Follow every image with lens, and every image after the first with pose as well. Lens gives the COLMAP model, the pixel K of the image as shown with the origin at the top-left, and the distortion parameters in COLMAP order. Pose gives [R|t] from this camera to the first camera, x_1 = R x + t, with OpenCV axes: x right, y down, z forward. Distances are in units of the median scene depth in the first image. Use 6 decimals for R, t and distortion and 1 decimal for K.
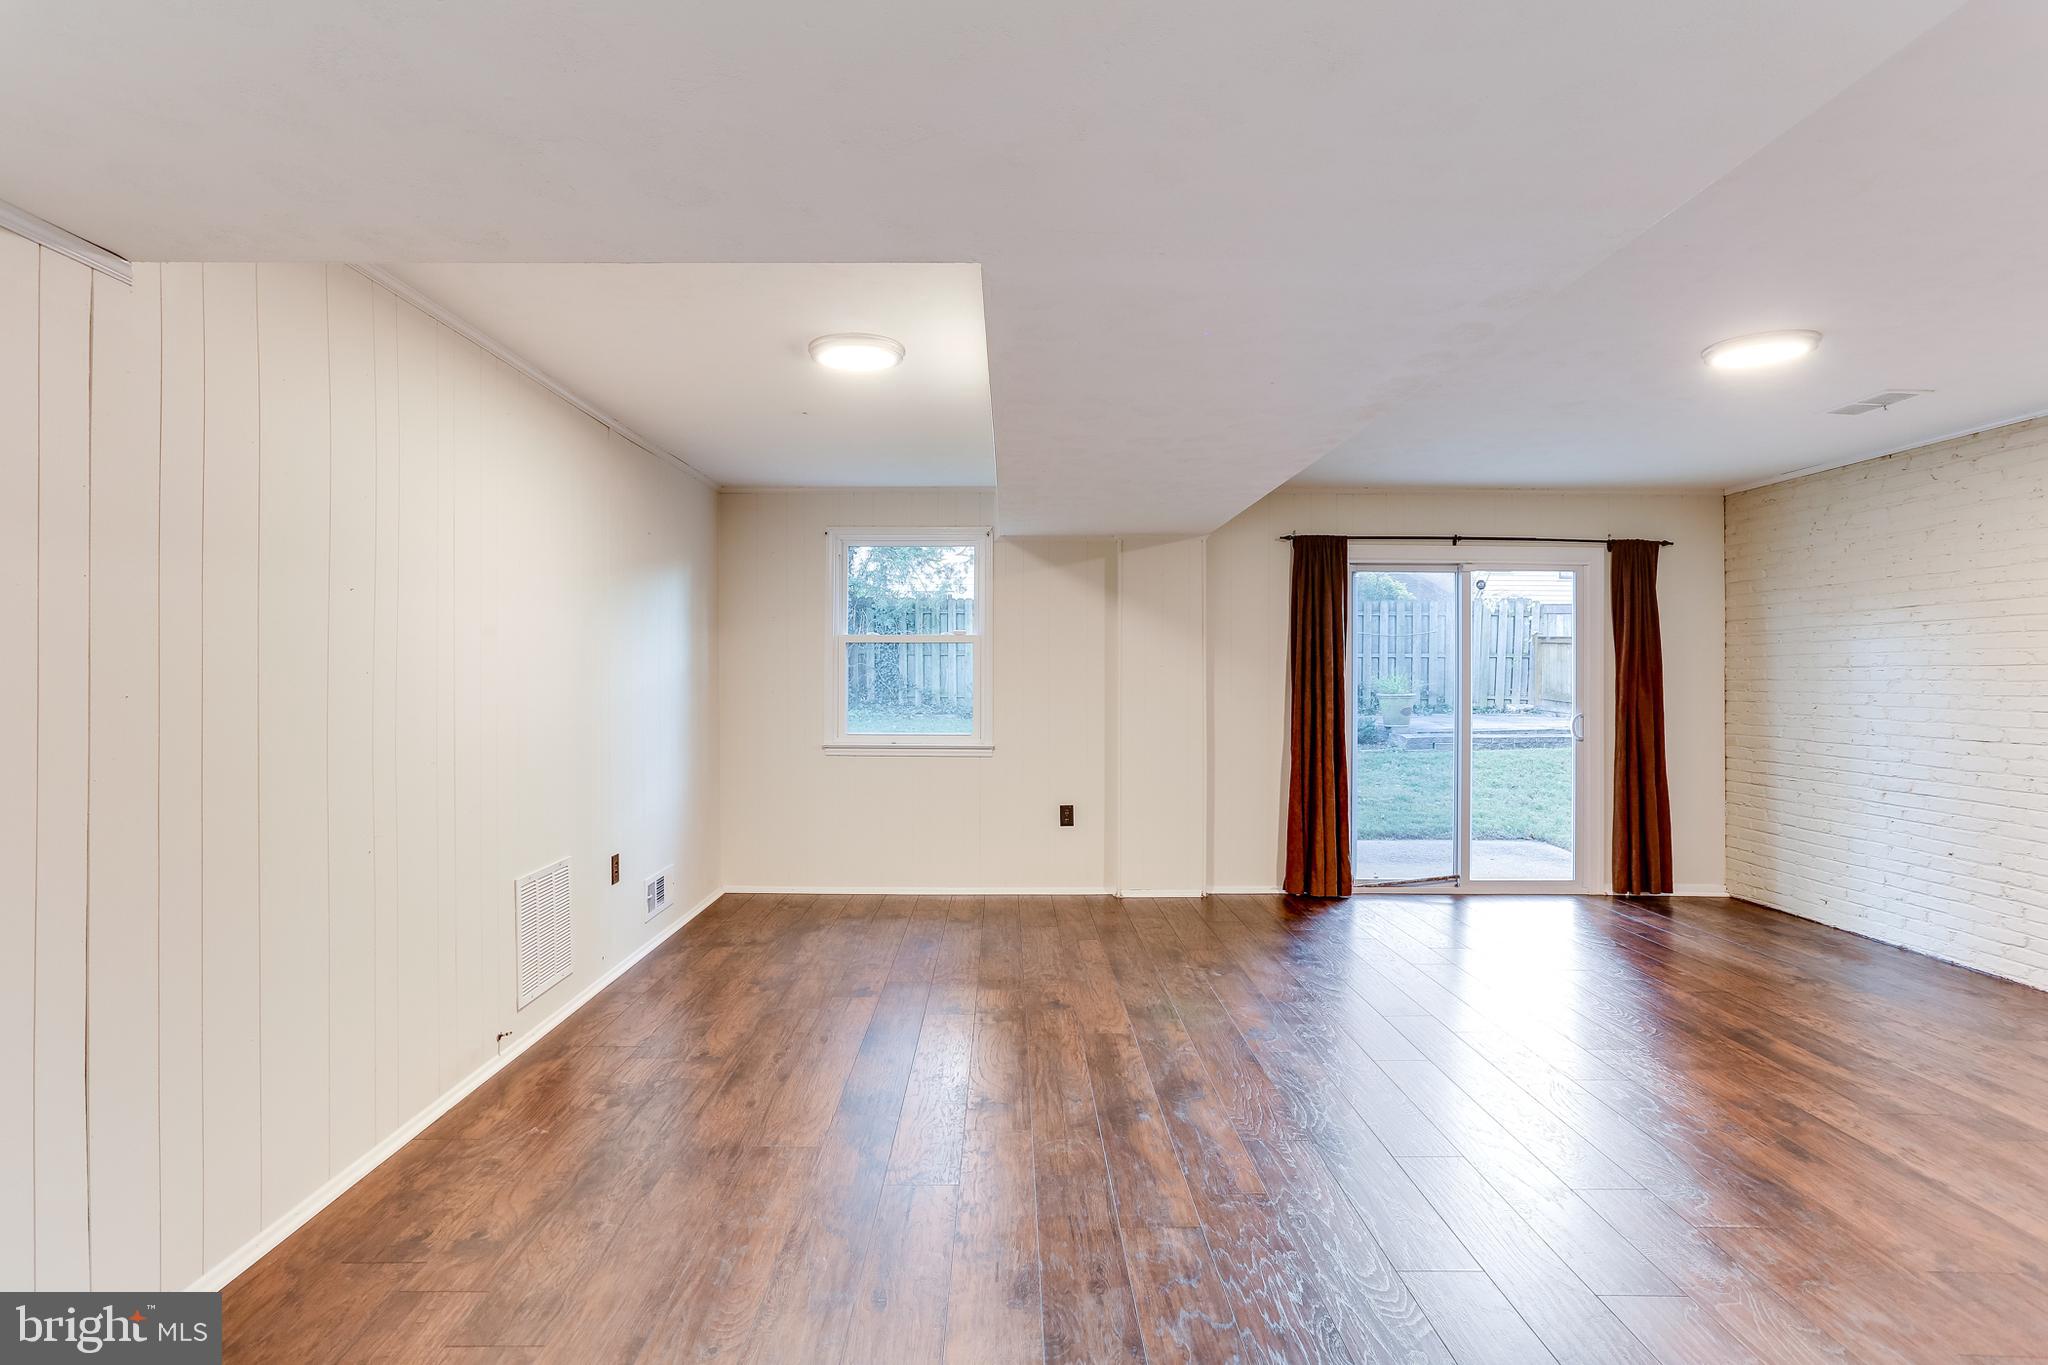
lens RADIAL K [[993.2, 0, 1016.1], [0, 993.2, 674.9], [0, 0, 1]] dist [-0.046300, 0.027633]
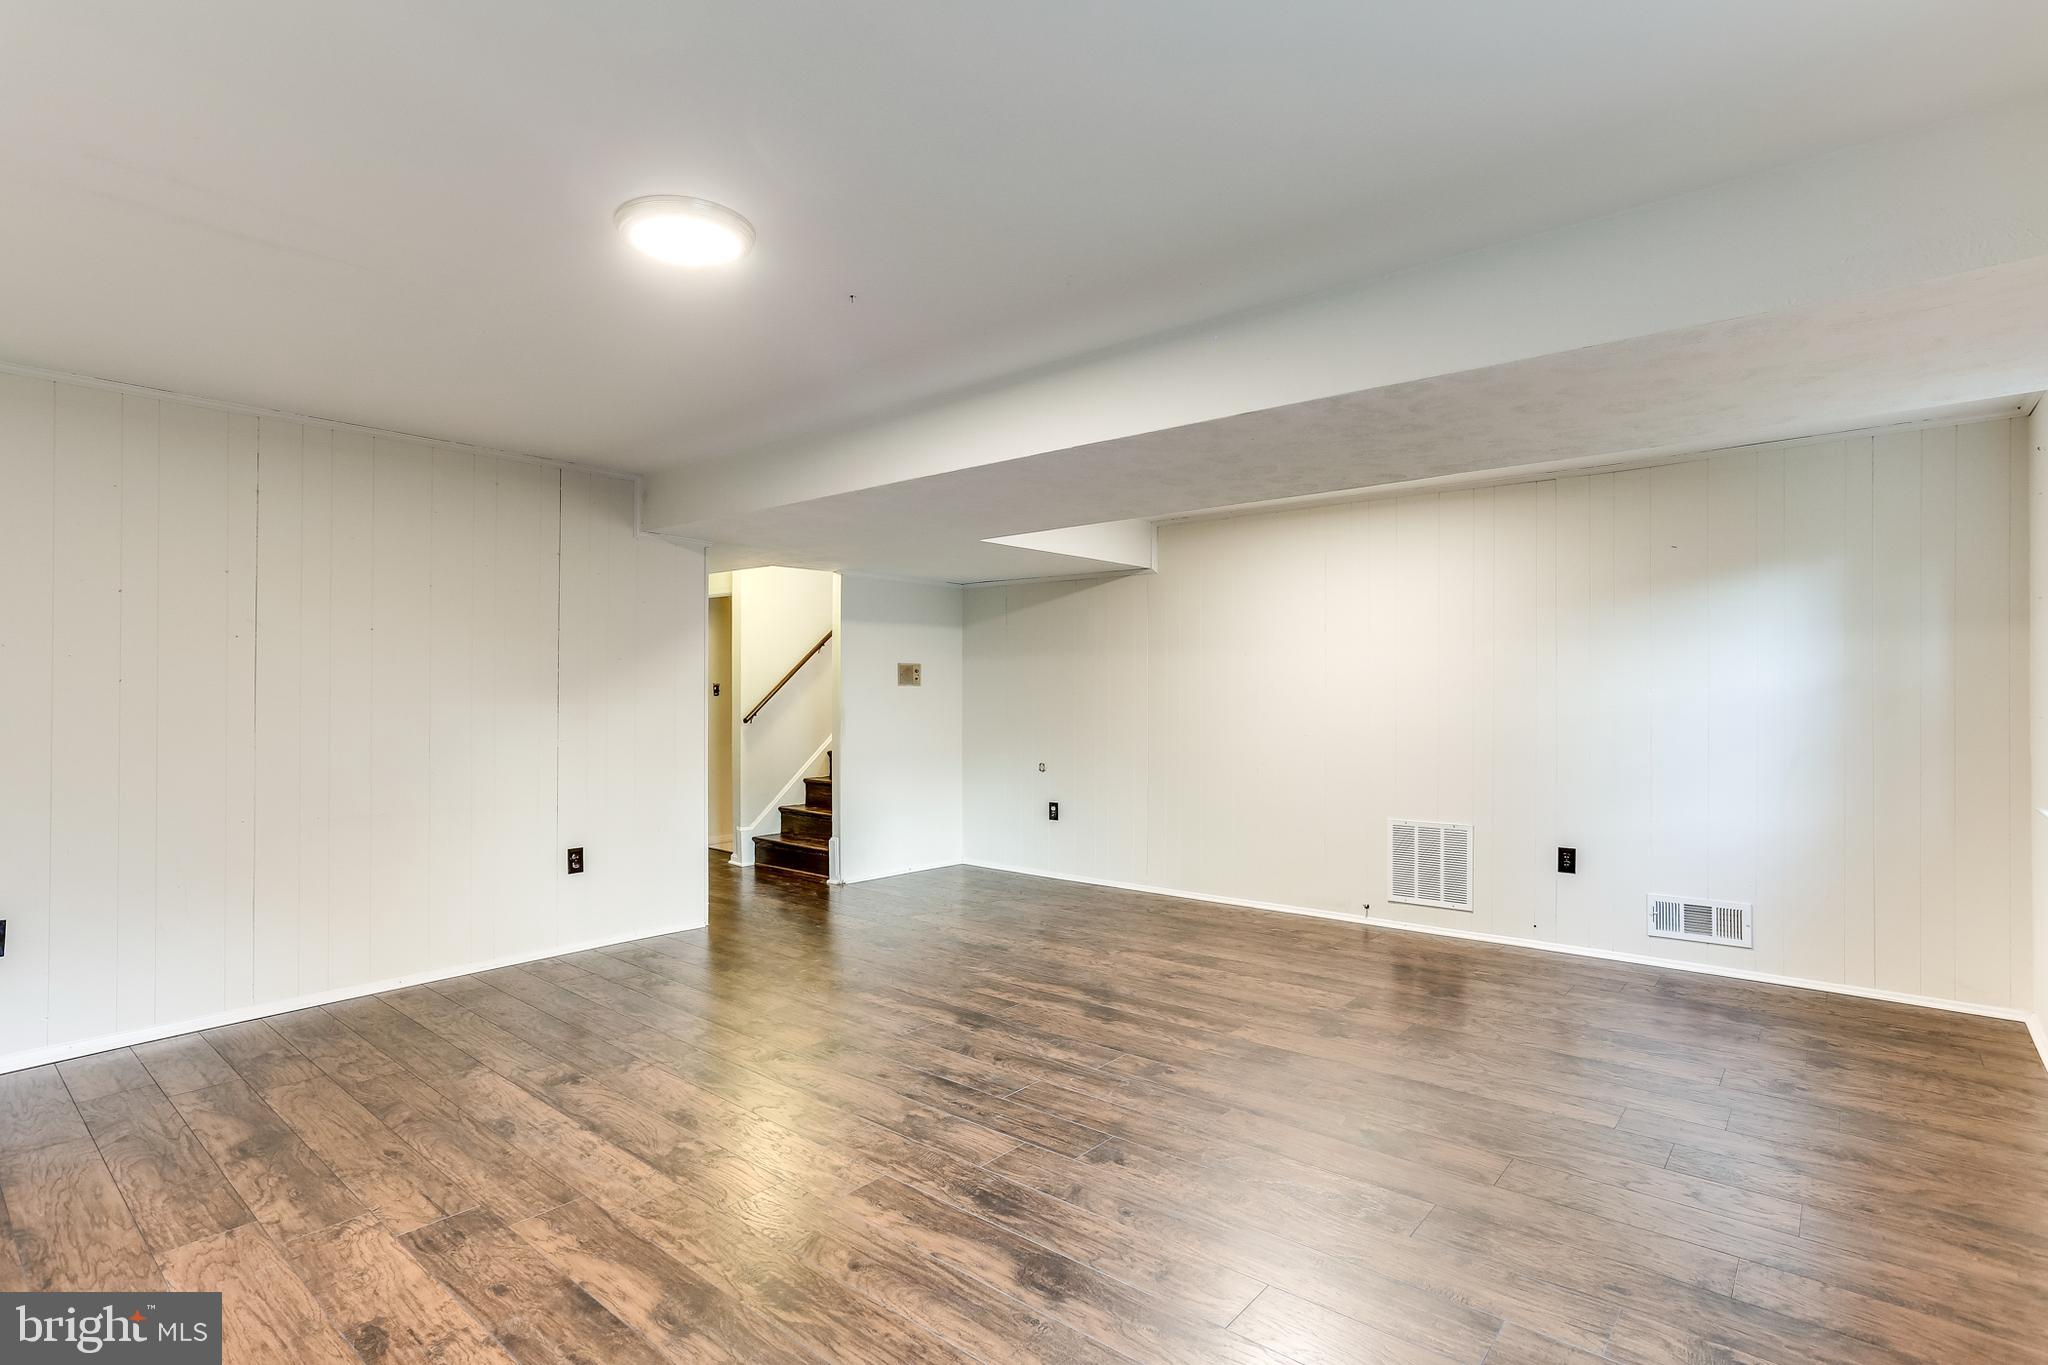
lens RADIAL K [[993.2, 0, 1016.1], [0, 993.2, 674.9], [0, 0, 1]] dist [-0.046300, 0.027633]
pose [[-0.653269, -0.013516, -0.757005, 0.651836], [0.002175, 0.999803, -0.019727, 0.002171], [0.757123, -0.014534, -0.653111, 0.937432]]
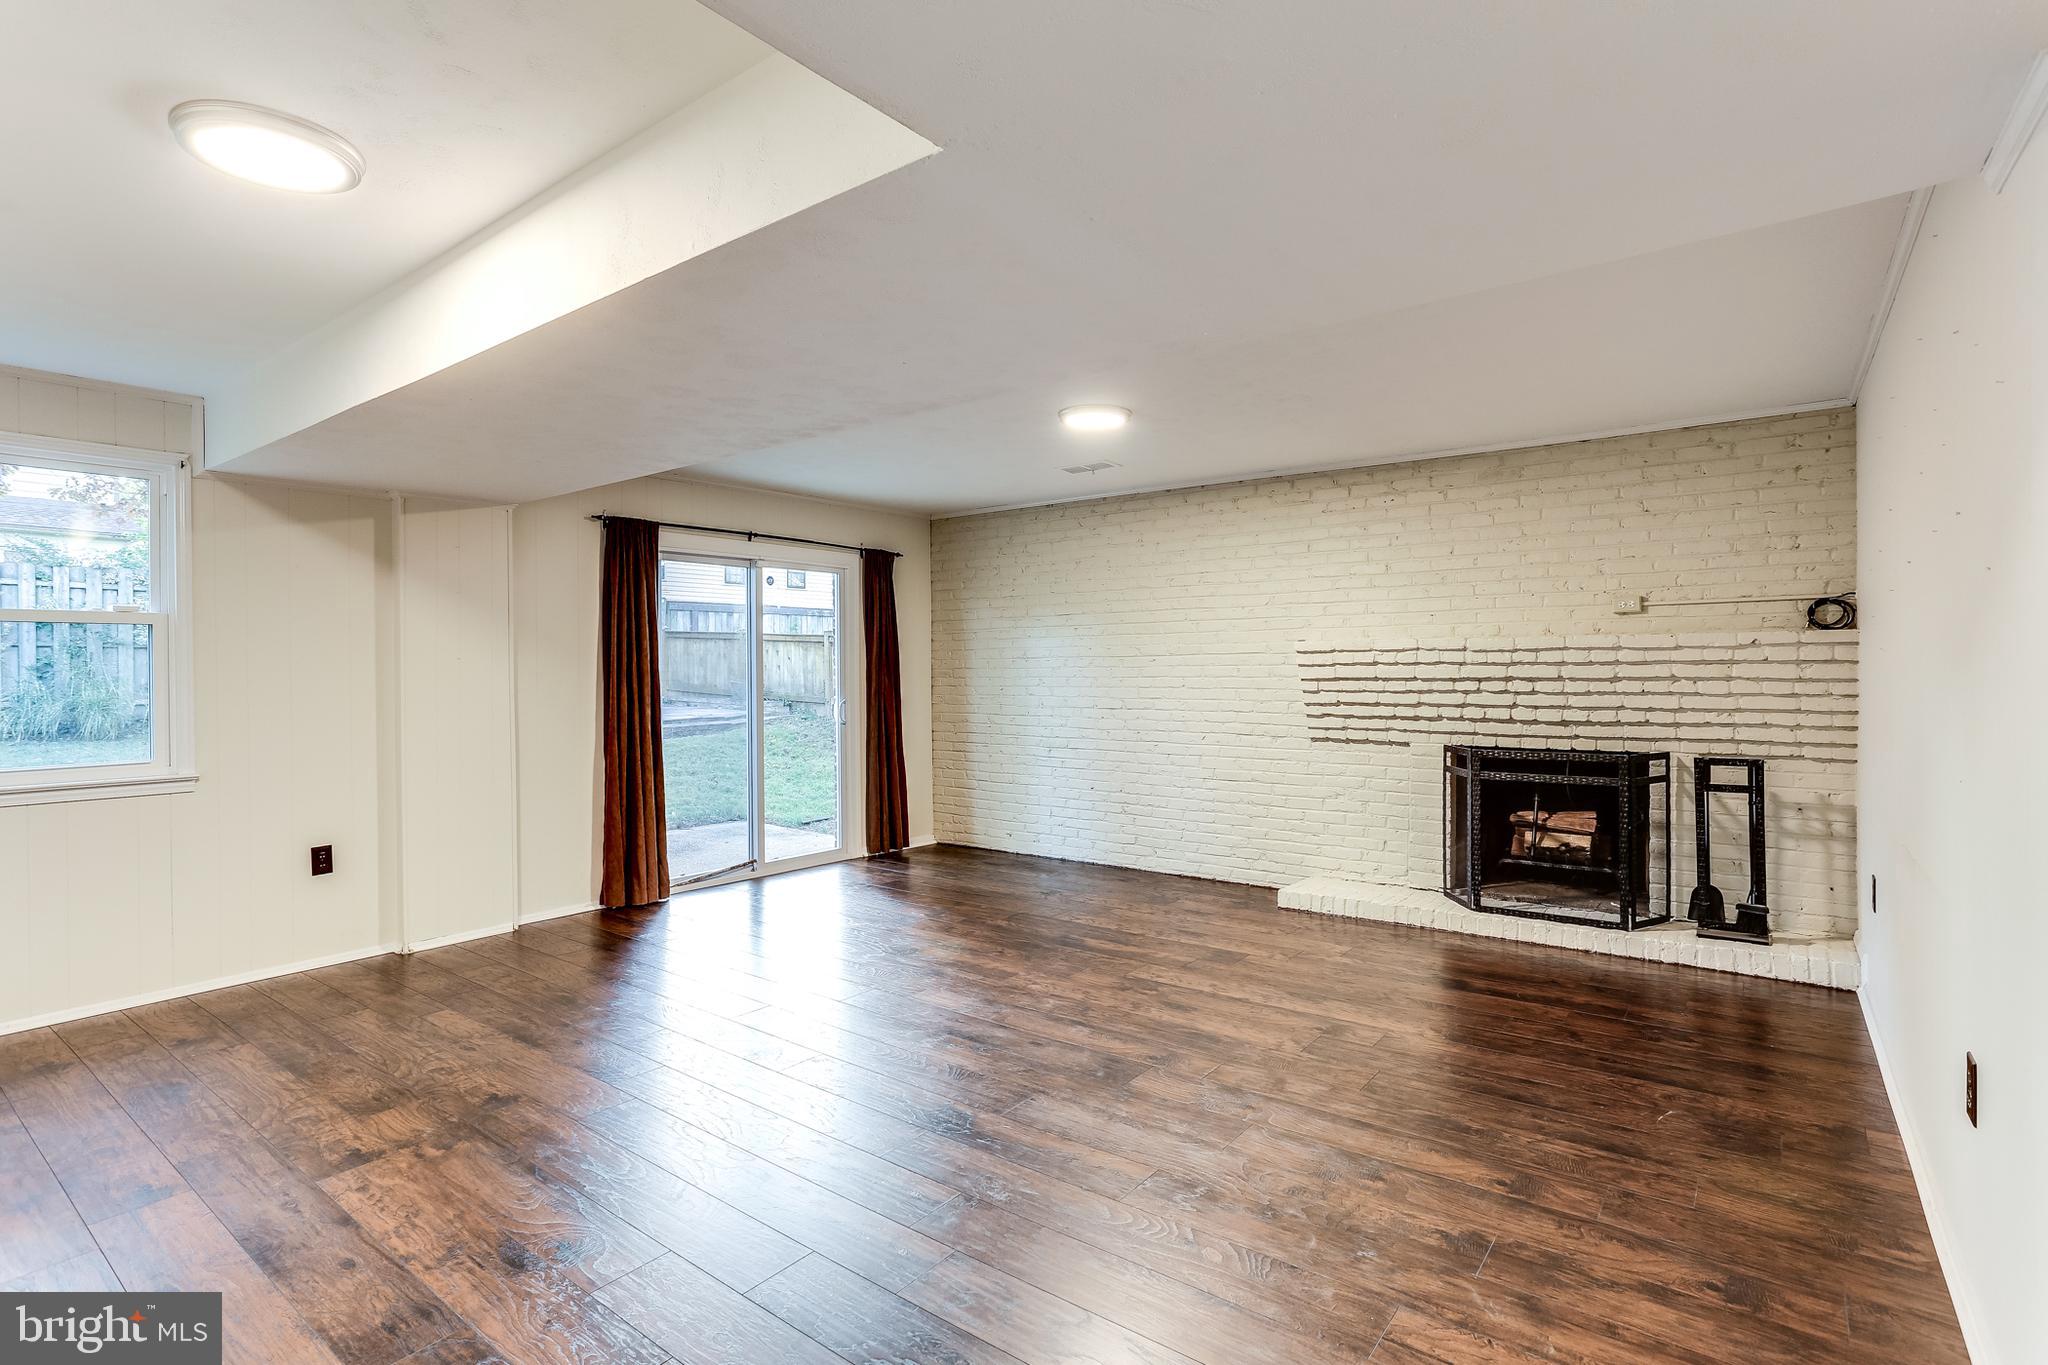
lens RADIAL K [[993.2, 0, 1016.1], [0, 993.2, 674.9], [0, 0, 1]] dist [-0.046300, 0.027633]
pose [[0.619786, -0.015167, 0.784624, -0.202201], [0.008669, 0.999885, 0.012480, -0.001967], [-0.784723, -0.000933, 0.619846, 0.142411]]
